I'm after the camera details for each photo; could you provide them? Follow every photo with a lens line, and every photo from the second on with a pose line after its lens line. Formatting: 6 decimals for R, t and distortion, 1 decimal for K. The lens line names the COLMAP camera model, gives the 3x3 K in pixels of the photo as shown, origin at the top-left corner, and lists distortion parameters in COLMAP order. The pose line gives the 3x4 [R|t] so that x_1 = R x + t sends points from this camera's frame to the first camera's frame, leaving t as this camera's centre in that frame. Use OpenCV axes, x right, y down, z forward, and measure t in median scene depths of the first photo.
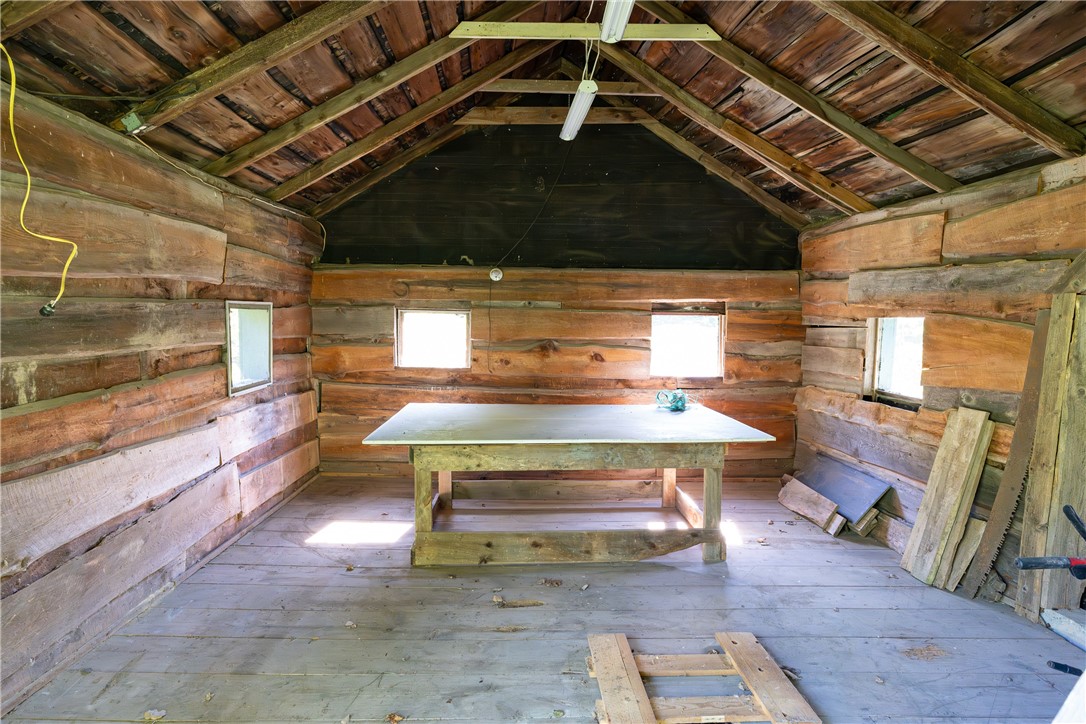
lens RADIAL K [[581.2, 0, 535.6], [0, 581.2, 363.8], [0, 0, 1]] dist [-0.000768, 0.000334]
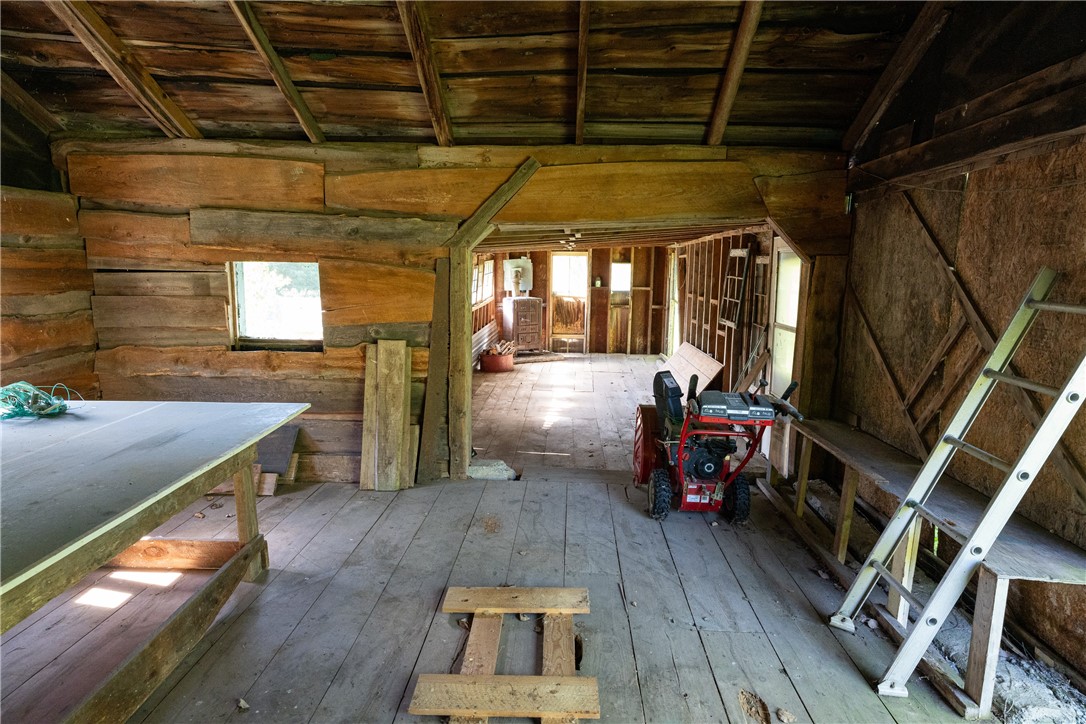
lens RADIAL K [[581.2, 0, 535.6], [0, 581.2, 363.8], [0, 0, 1]] dist [-0.000768, 0.000334]
pose [[0.088003, -0.178697, 0.979961, -0.373469], [0.064345, 0.982743, 0.173426, -0.057435], [-0.994040, 0.047794, 0.097983, 0.516982]]
